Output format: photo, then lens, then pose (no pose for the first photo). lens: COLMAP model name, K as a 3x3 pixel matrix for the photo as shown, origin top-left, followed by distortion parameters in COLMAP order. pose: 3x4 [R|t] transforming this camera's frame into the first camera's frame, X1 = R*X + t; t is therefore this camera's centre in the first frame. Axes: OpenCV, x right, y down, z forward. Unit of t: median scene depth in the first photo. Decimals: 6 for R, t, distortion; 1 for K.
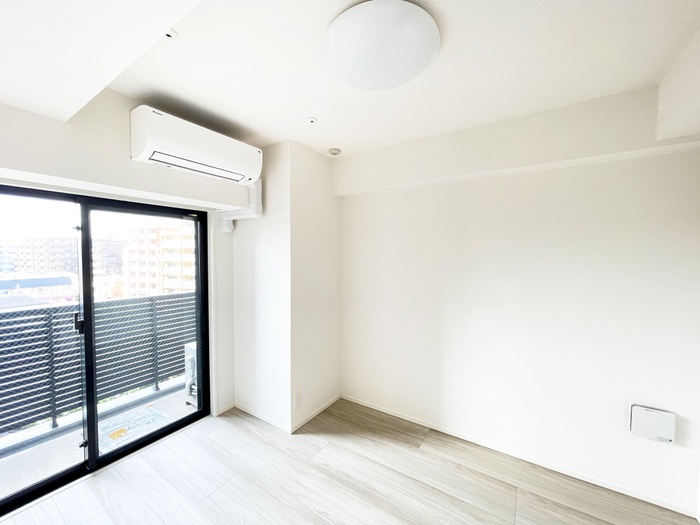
lens RADIAL K [[280.2, 0, 350.0], [0, 280.2, 262.5], [0, 0, 1]] dist [-0.002321, 0.000178]
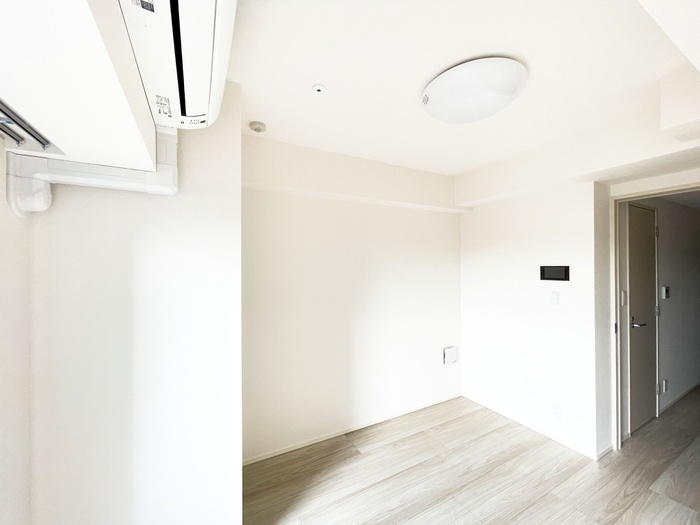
lens RADIAL K [[280.2, 0, 350.0], [0, 280.2, 262.5], [0, 0, 1]] dist [-0.002321, 0.000178]
pose [[0.487211, 0.003023, 0.873279, -0.380571], [0.034637, 0.999140, -0.022783, -0.007258], [-0.872597, 0.041348, 0.486687, 0.289147]]
